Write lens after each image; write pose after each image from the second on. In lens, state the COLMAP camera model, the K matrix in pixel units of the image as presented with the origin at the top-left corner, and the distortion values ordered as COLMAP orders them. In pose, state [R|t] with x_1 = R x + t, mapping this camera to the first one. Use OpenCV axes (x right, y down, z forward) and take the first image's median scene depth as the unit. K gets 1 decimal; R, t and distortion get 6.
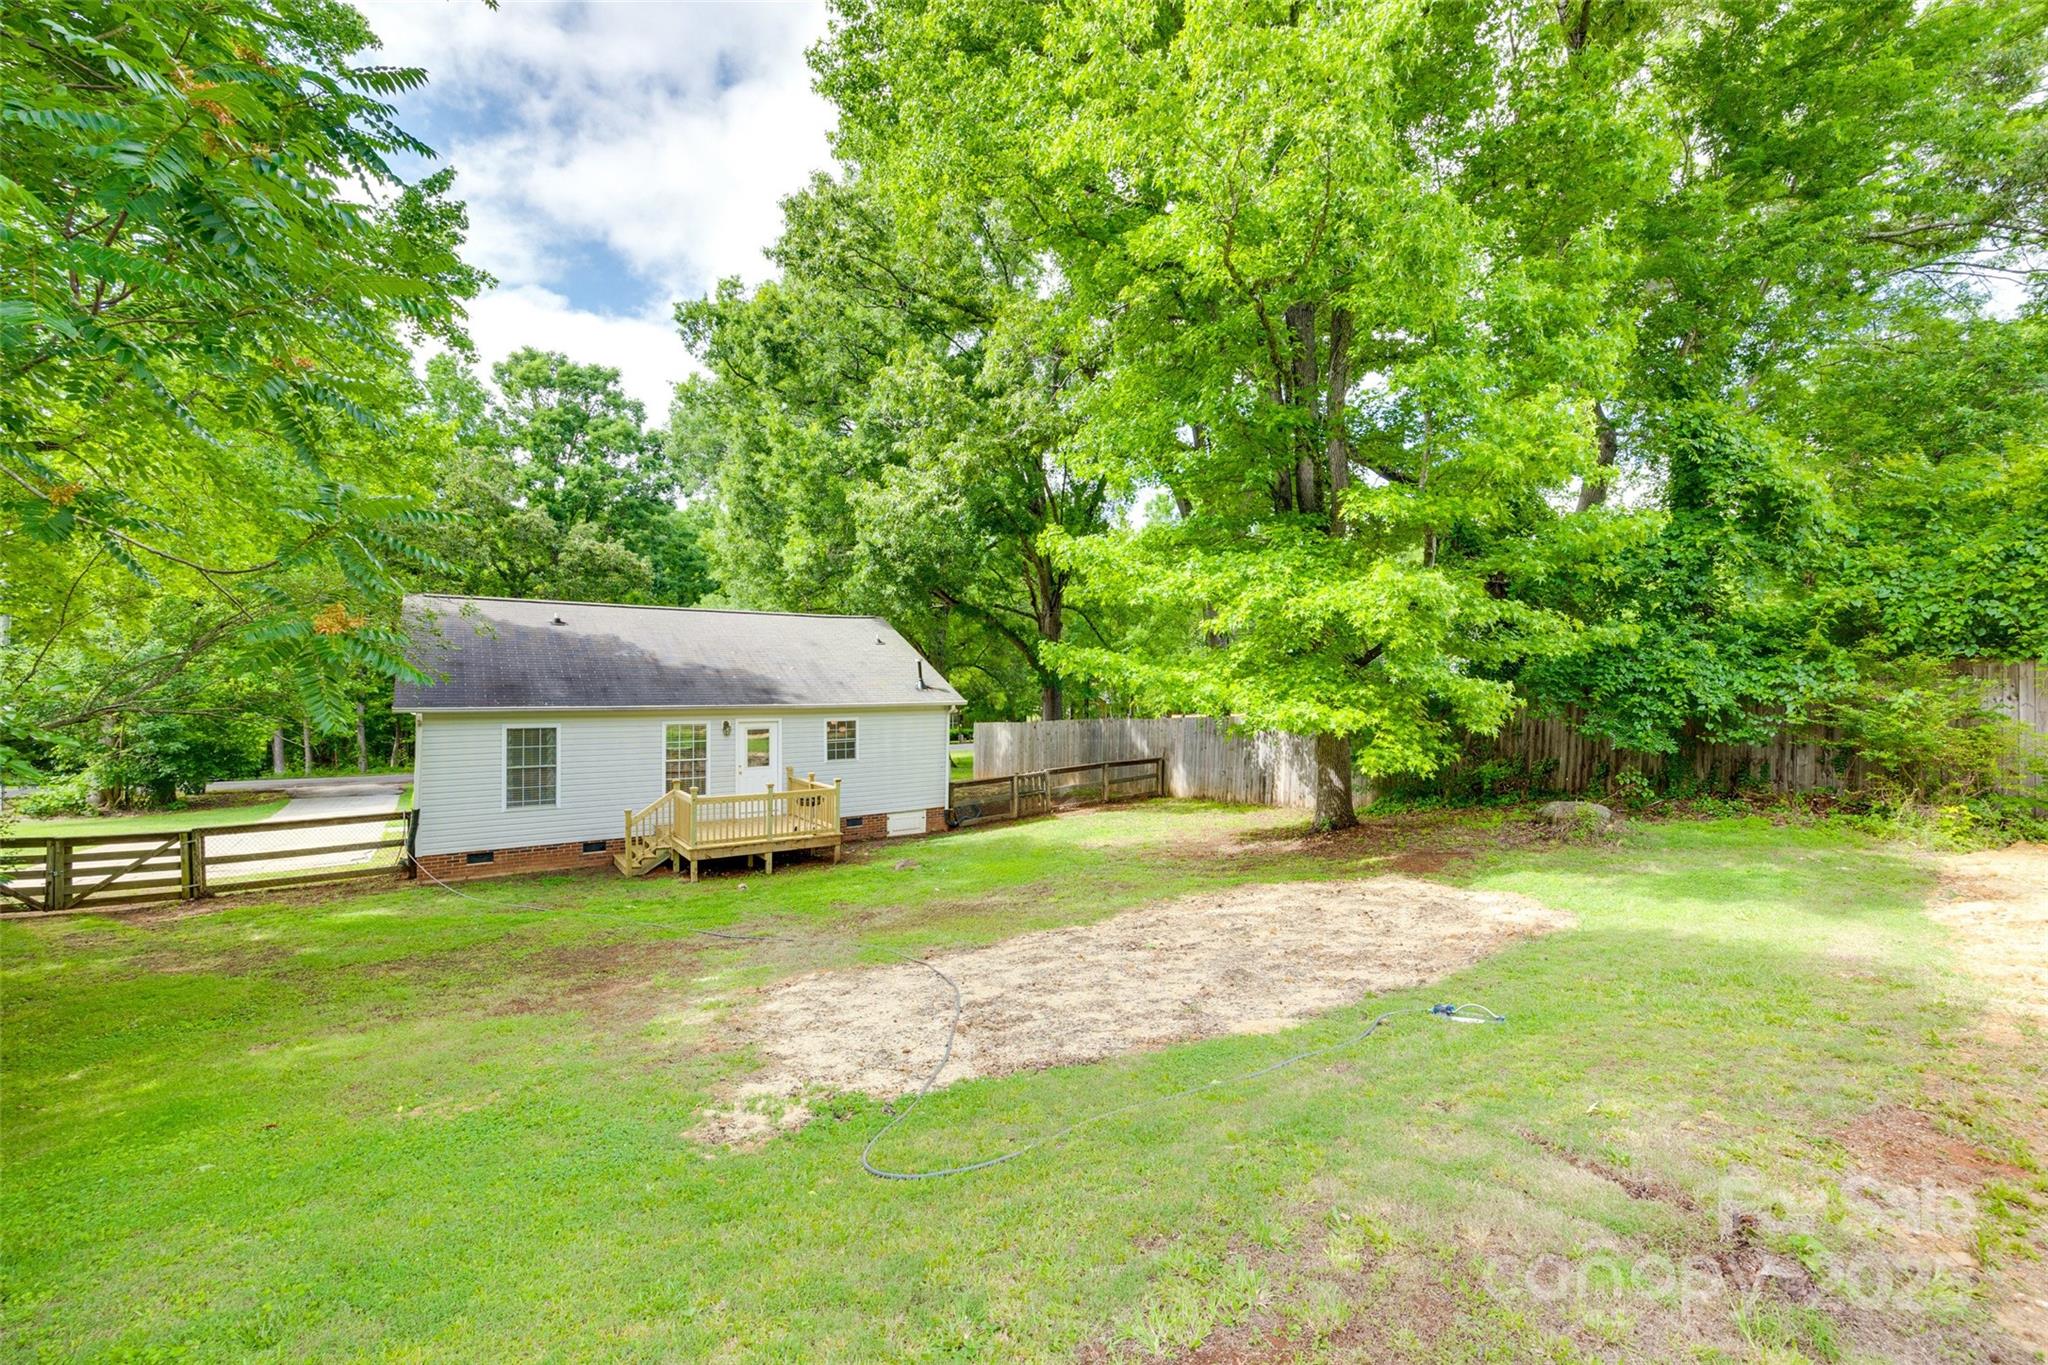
lens RADIAL K [[853.4, 0, 1027.5], [0, 853.4, 673.3], [0, 0, 1]] dist [-0.001341, -0.000212]
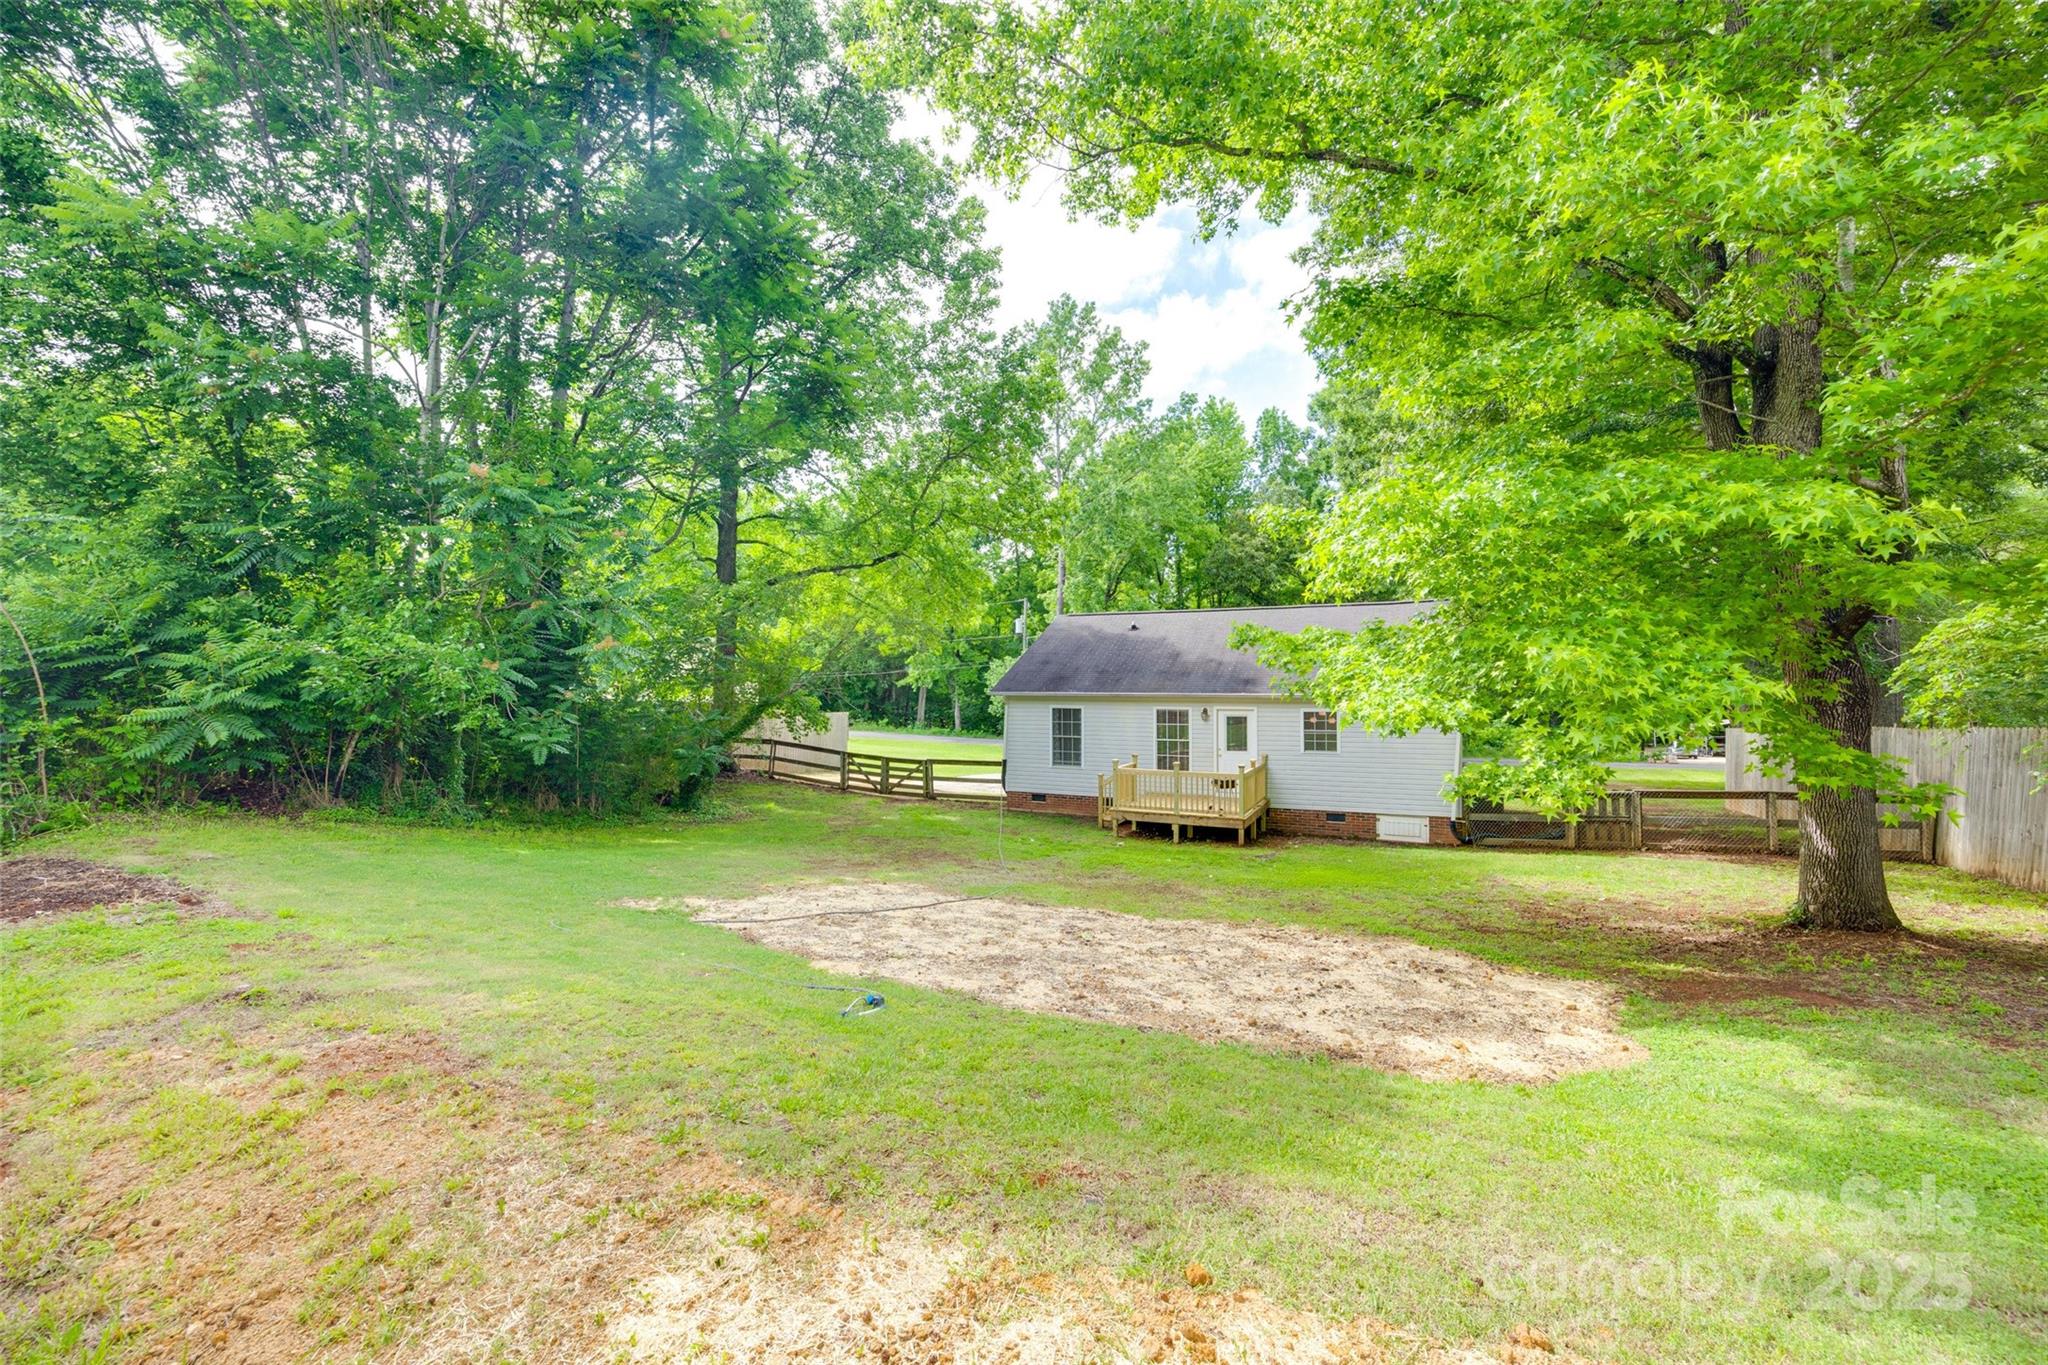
lens RADIAL K [[840.2, 0, 1013.6], [0, 840.2, 691.9], [0, 0, 1]] dist [-0.001318, -0.000018]
pose [[0.481266, 0.006986, -0.876547, 0.553516], [0.013496, 0.999791, 0.015378, 0.016709], [0.876471, -0.019230, 0.481071, 0.281075]]
